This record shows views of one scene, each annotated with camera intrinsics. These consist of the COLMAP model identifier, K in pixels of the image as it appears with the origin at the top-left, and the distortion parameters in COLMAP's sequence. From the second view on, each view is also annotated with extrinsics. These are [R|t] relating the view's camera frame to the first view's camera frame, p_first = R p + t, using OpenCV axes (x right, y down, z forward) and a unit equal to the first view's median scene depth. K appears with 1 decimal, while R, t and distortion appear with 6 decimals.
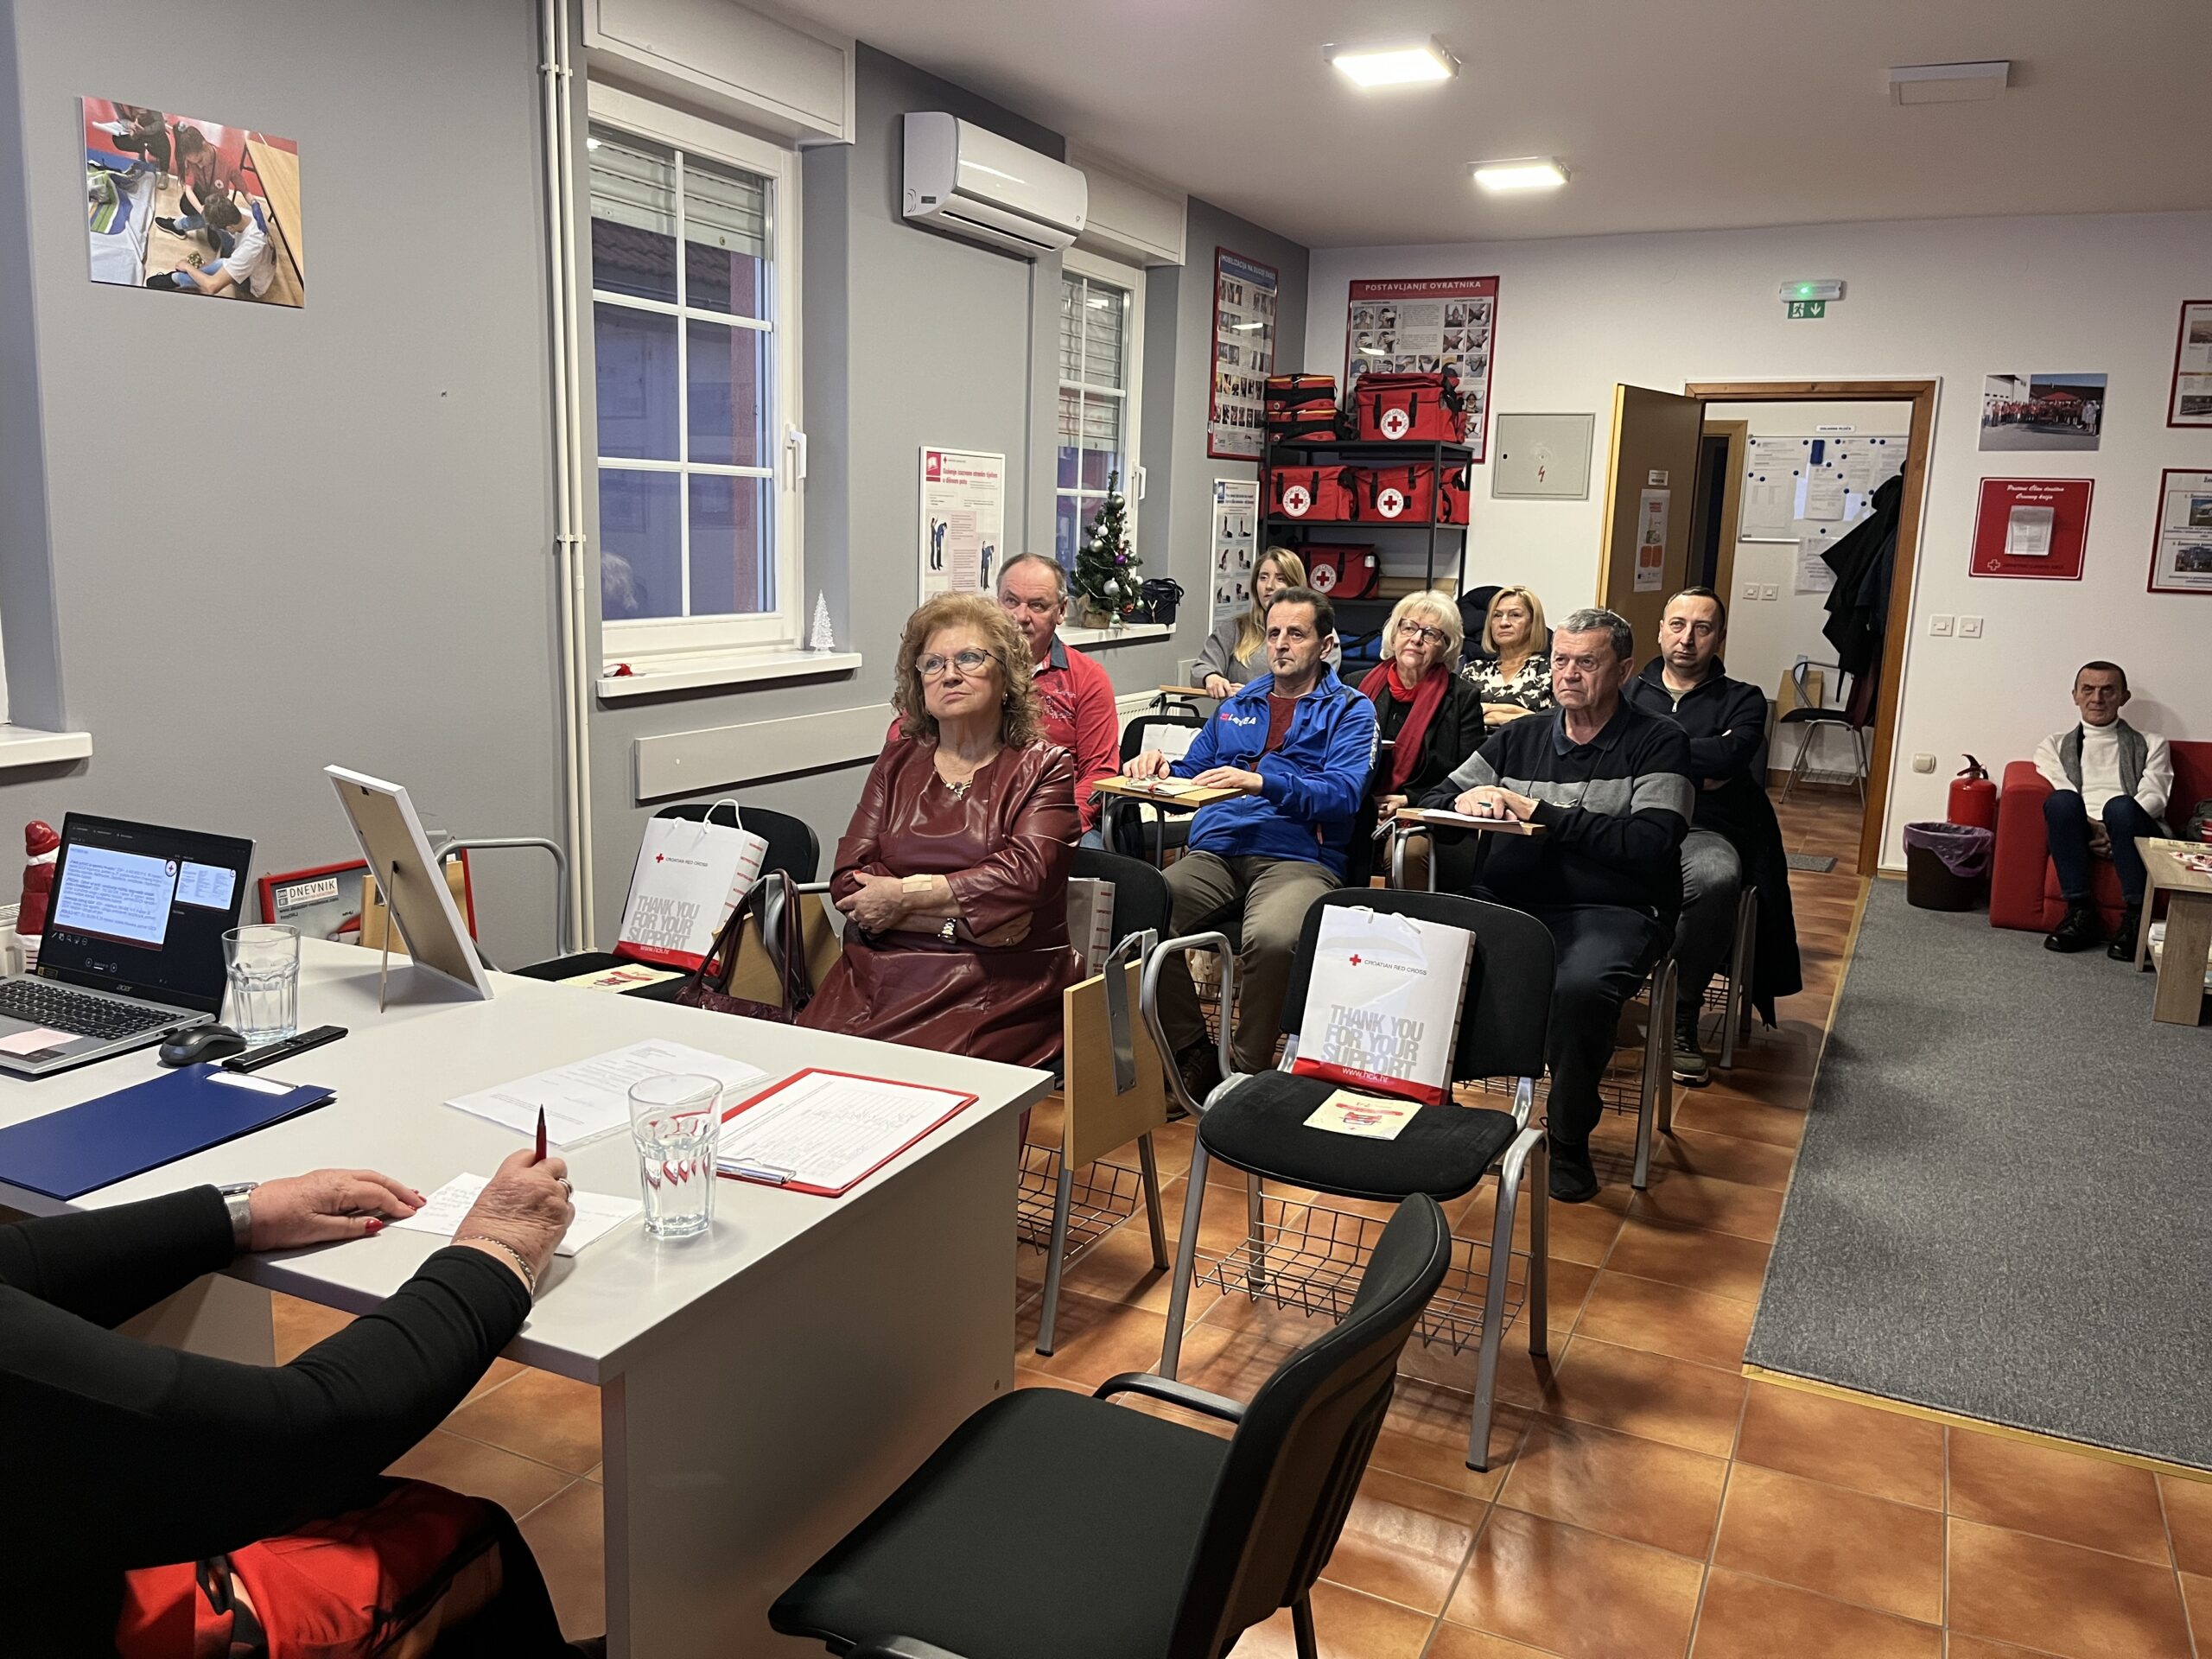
lens RADIAL K [[1680.4, 0, 1111.6], [0, 1680.4, 838.4], [0, 0, 1]] dist [0.002019, 0.003827]
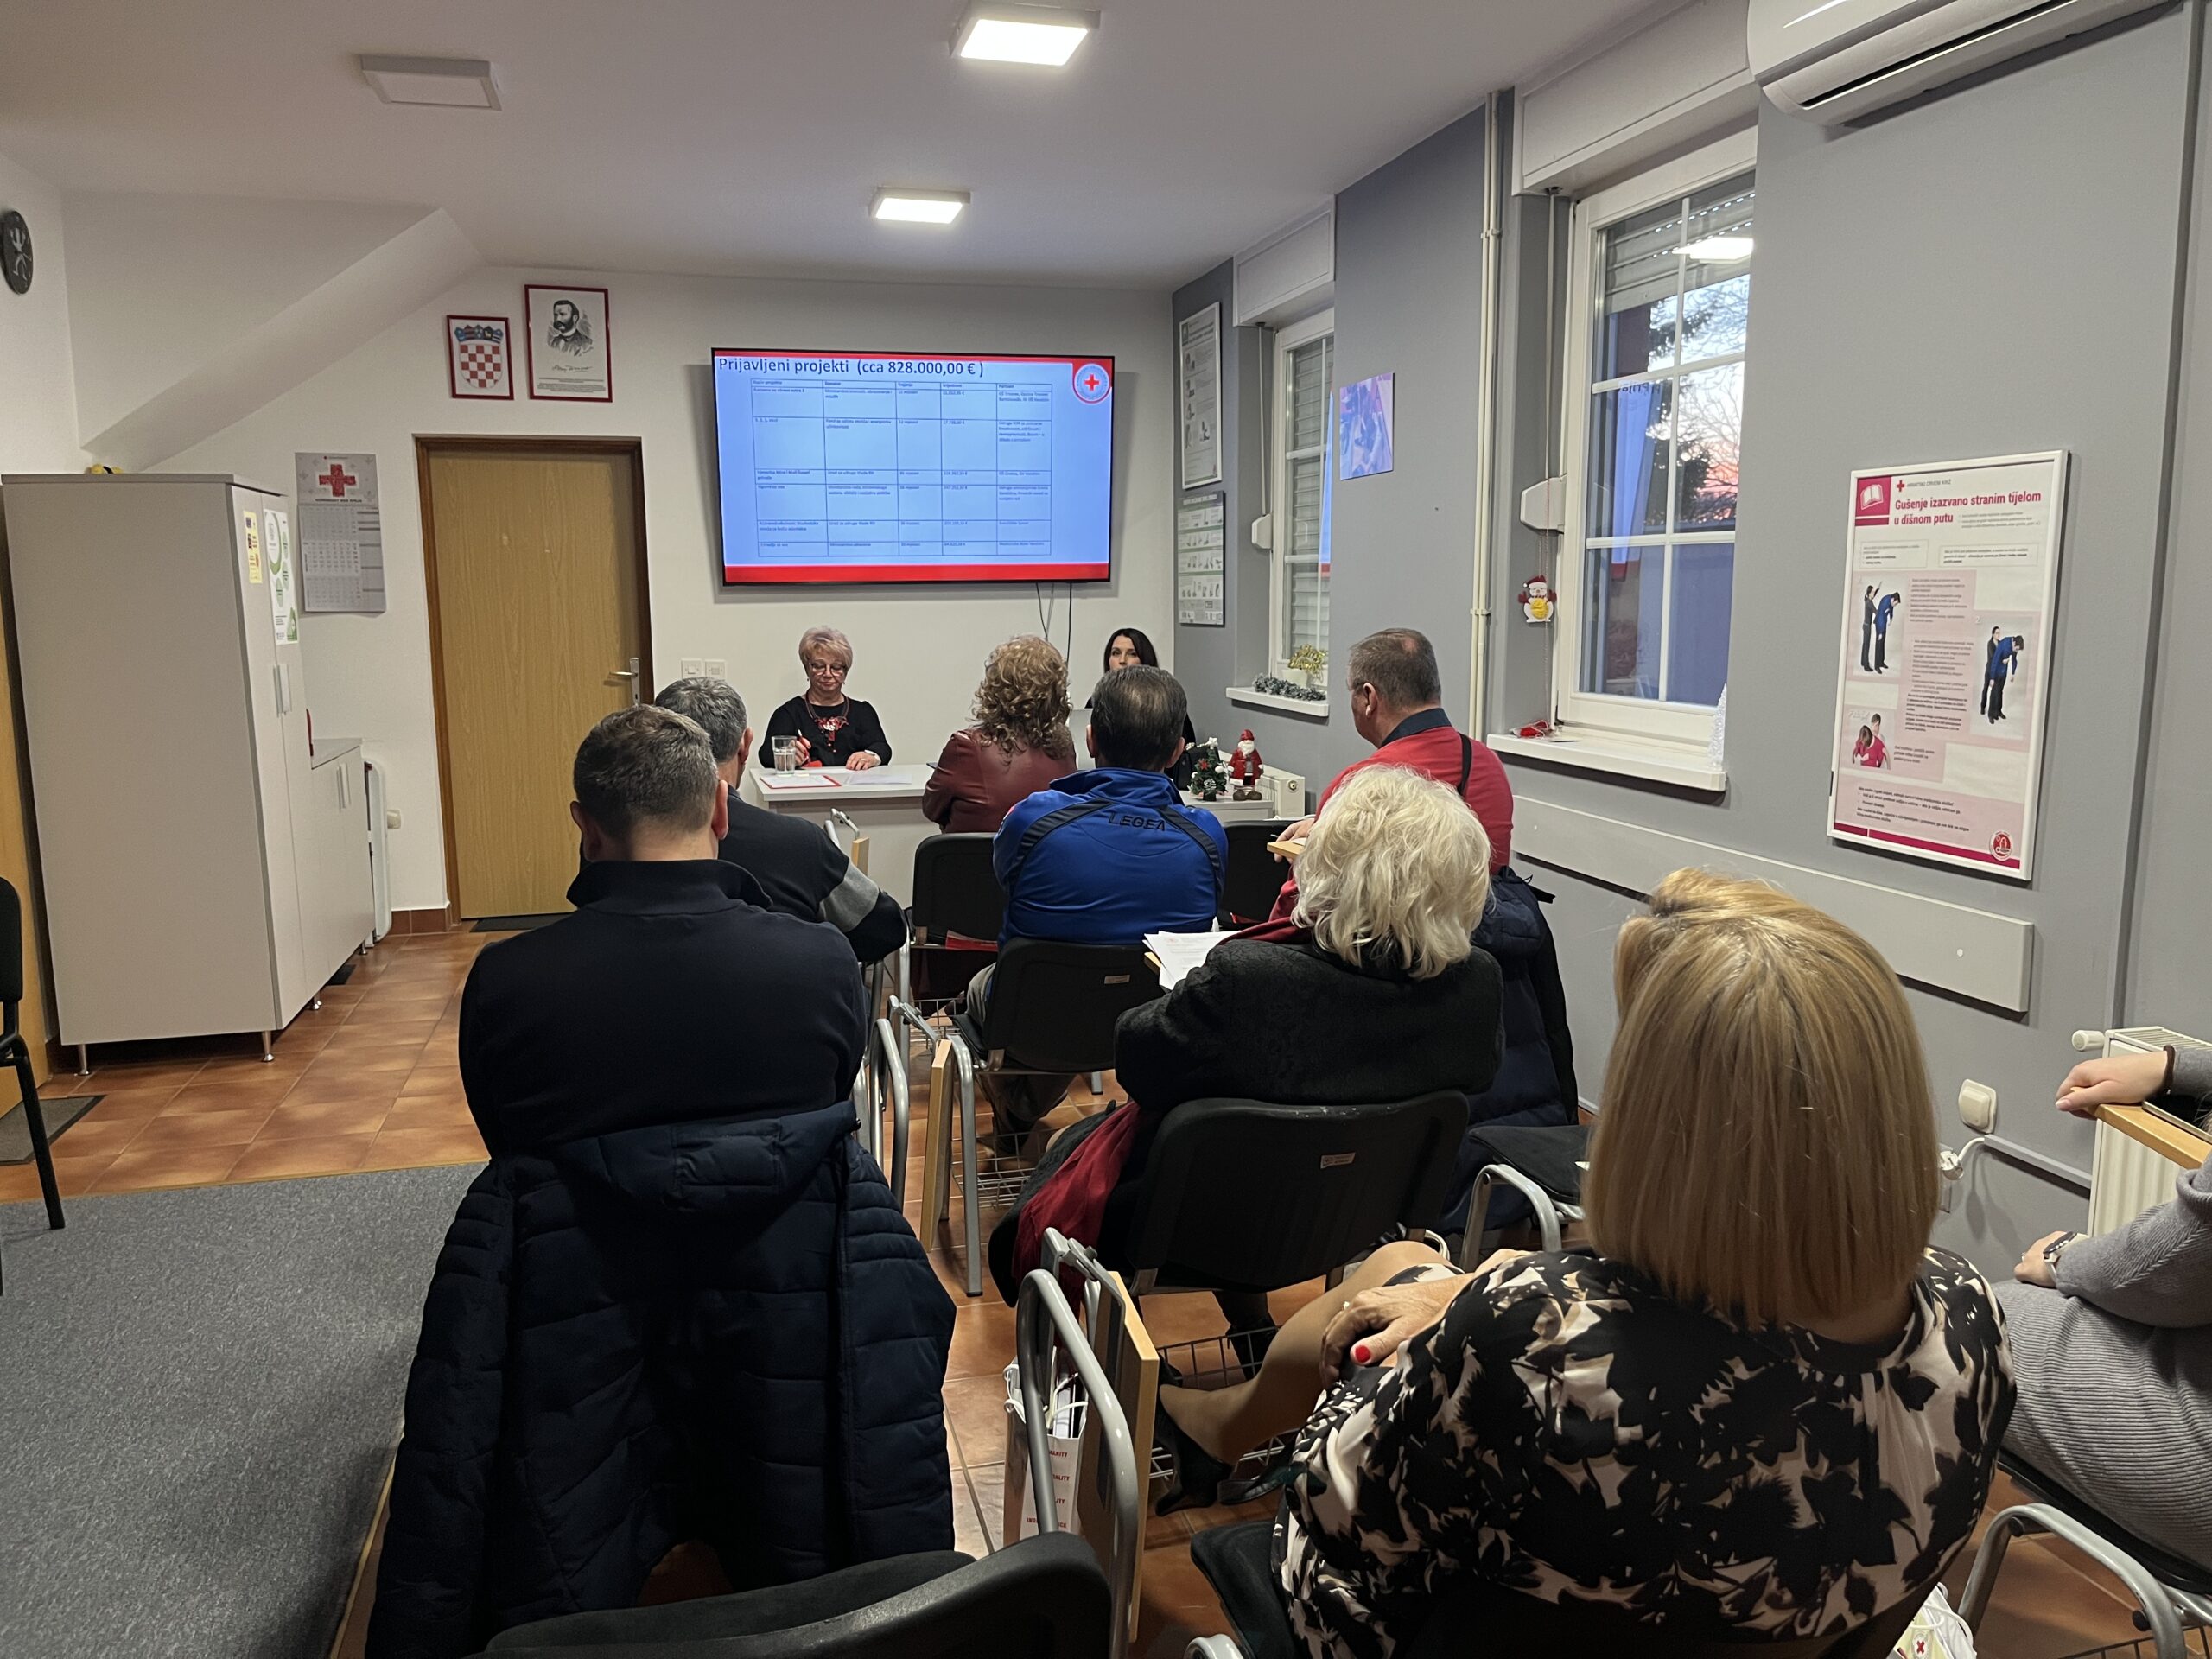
lens RADIAL K [[1680.4, 0, 1111.2], [0, 1680.4, 825.9], [0, 0, 1]] dist [0.002019, 0.003827]
pose [[-0.761839, 0.068839, -0.644098, 0.490993], [-0.133698, 0.956217, 0.260335, -0.227971], [0.633819, 0.284448, -0.719280, 1.279794]]
